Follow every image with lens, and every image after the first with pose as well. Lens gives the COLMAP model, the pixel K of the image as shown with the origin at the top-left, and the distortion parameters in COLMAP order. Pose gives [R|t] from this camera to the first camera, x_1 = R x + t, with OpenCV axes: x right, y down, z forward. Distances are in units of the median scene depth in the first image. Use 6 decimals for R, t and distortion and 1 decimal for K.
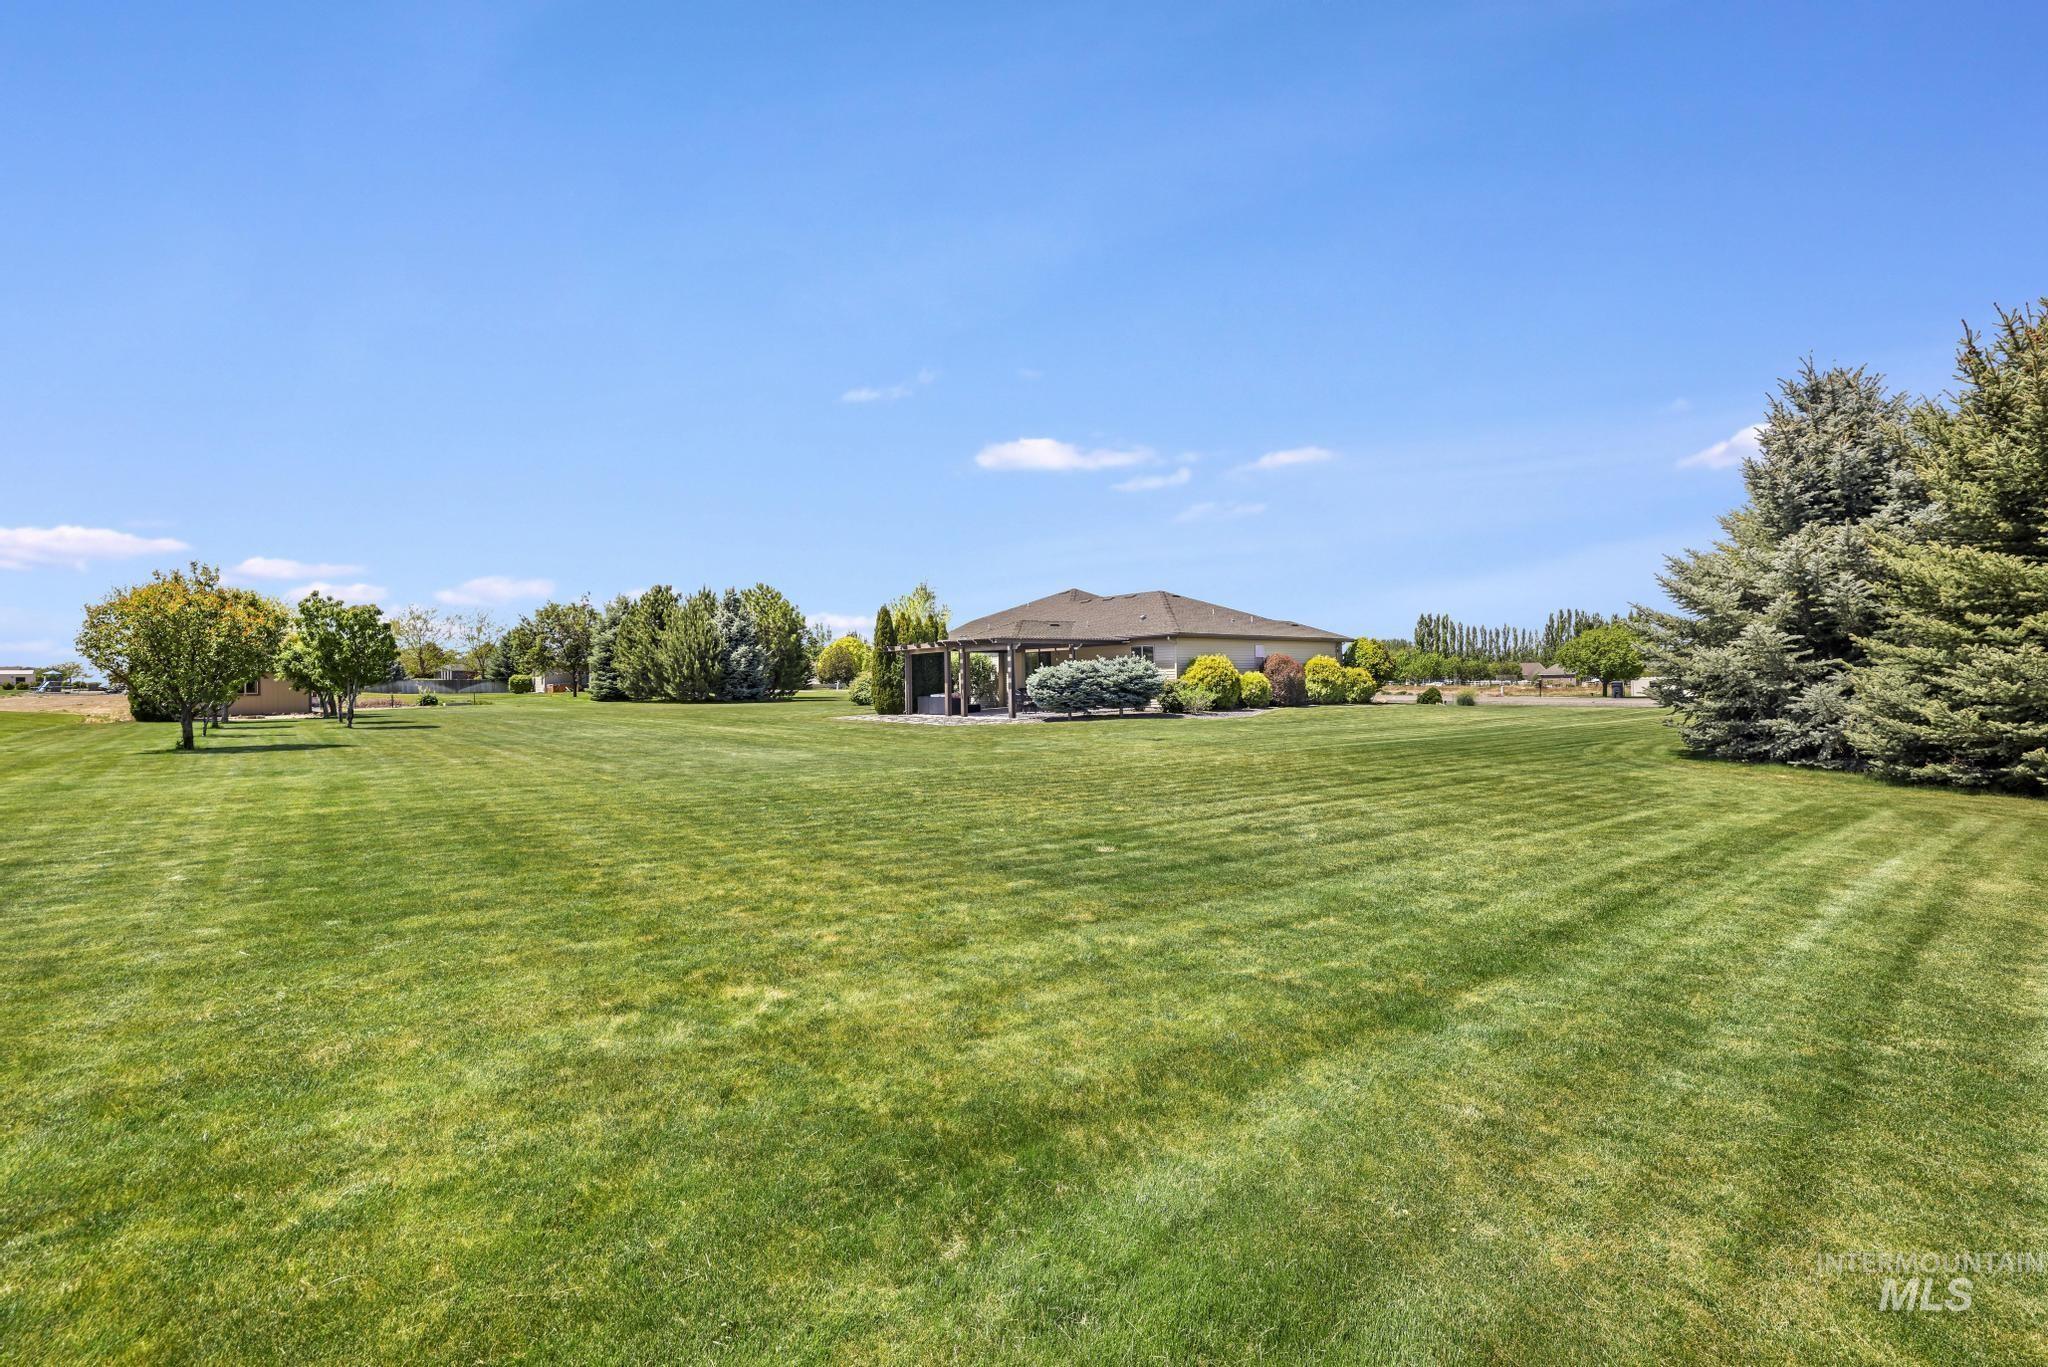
lens RADIAL K [[859.1, 0, 1024.0], [0, 859.1, 683.5], [0, 0, 1]] dist [0.011468, 0.000500]
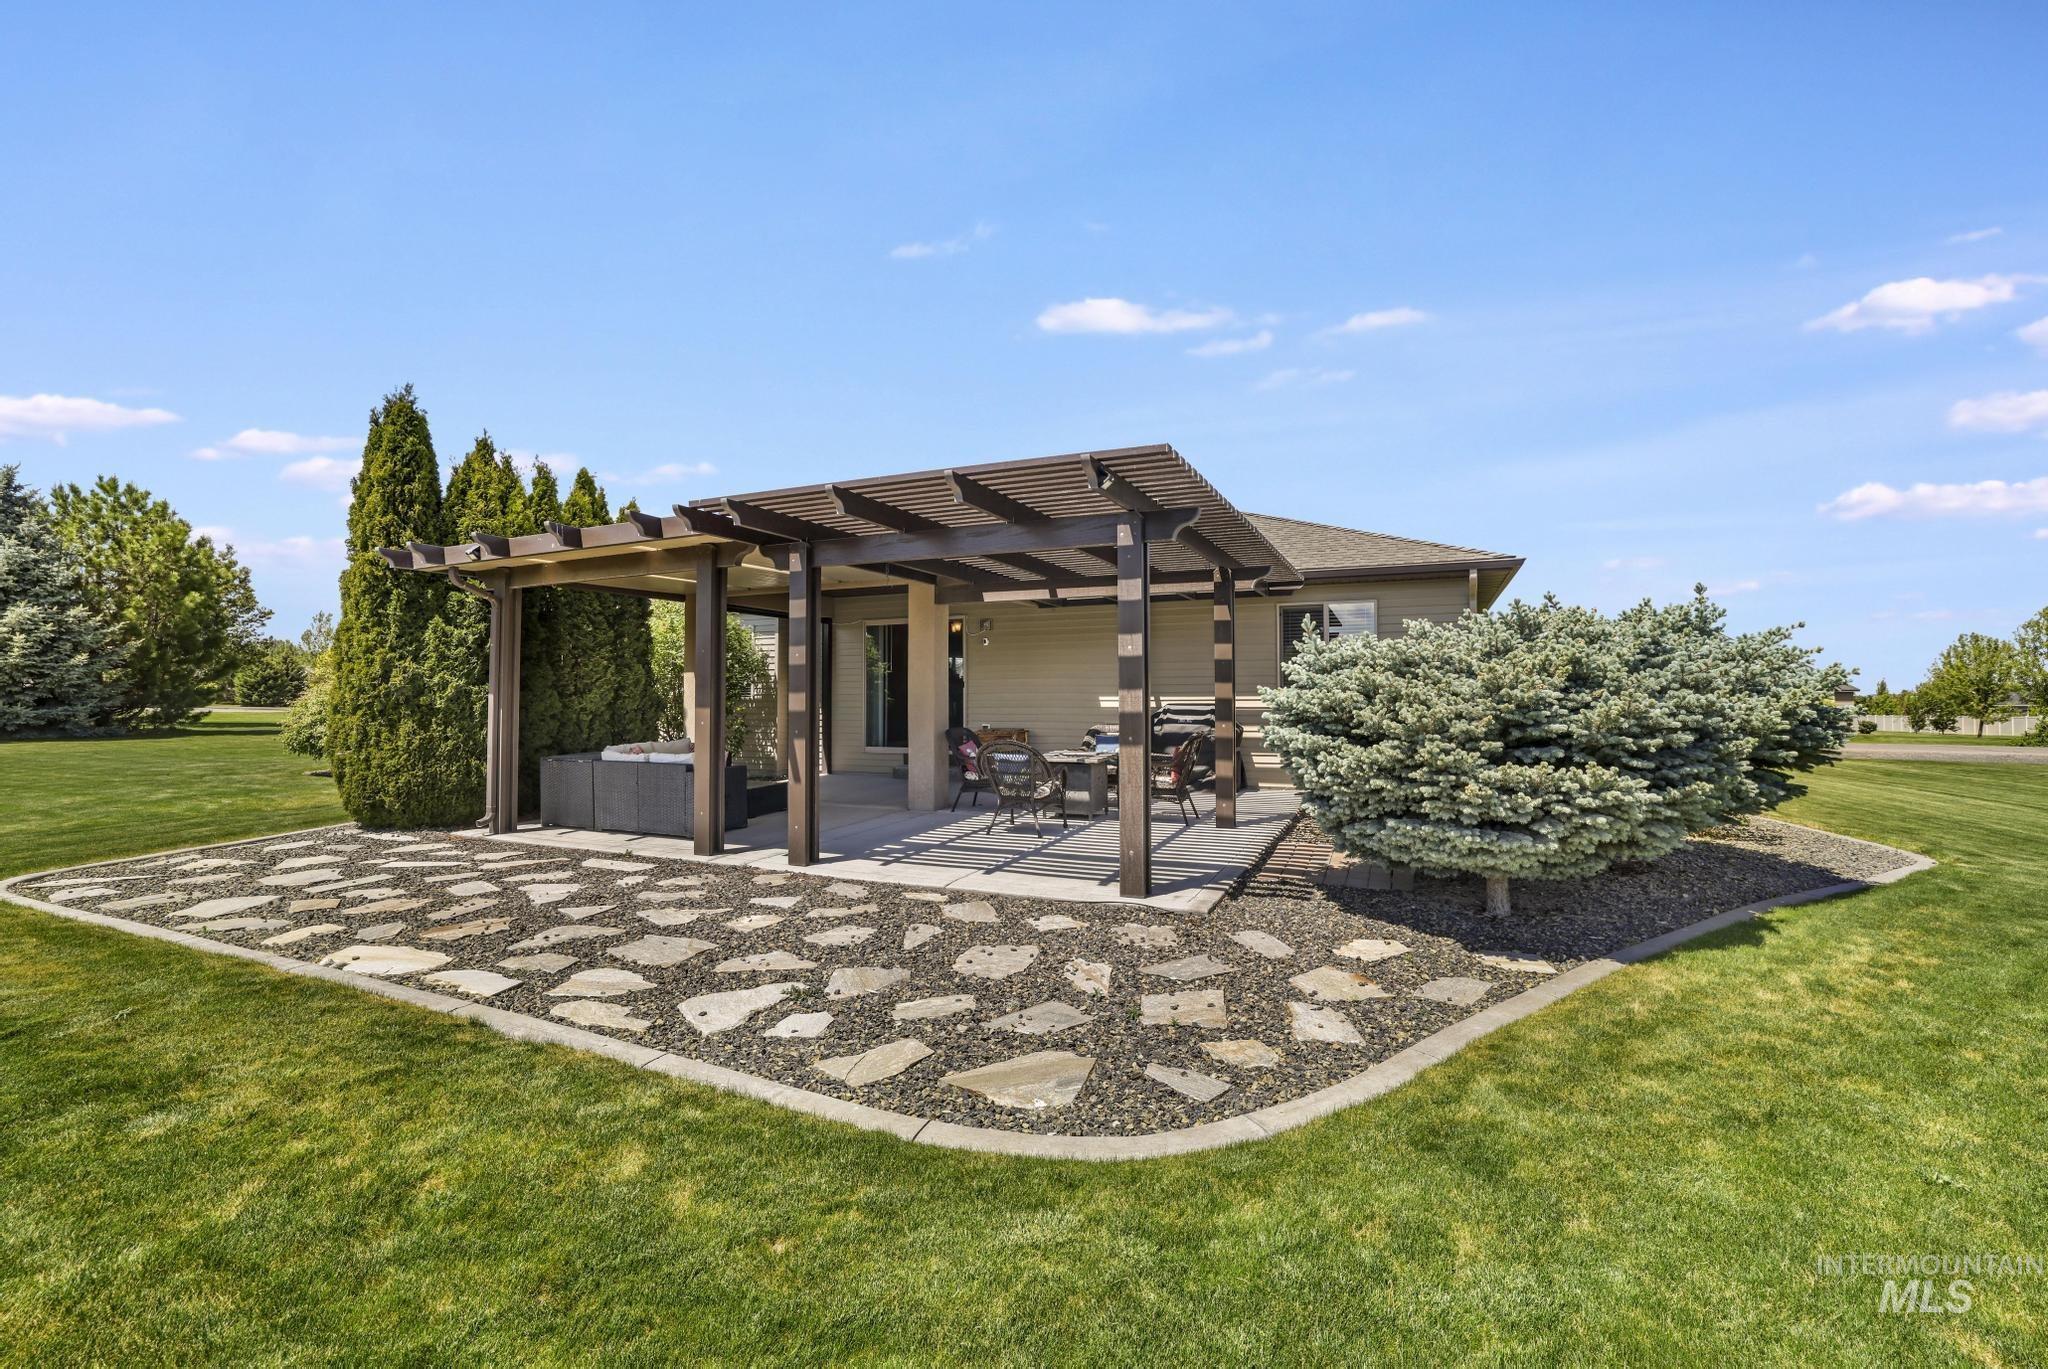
lens RADIAL K [[859.1, 0, 1024.0], [0, 859.1, 684.5], [0, 0, 1]] dist [0.011468, 0.000500]
pose [[0.906928, 0.025098, 0.420536, -0.100701], [-0.014717, 0.999502, -0.027914, -0.000458], [-0.421028, 0.019127, 0.906846, 0.690823]]
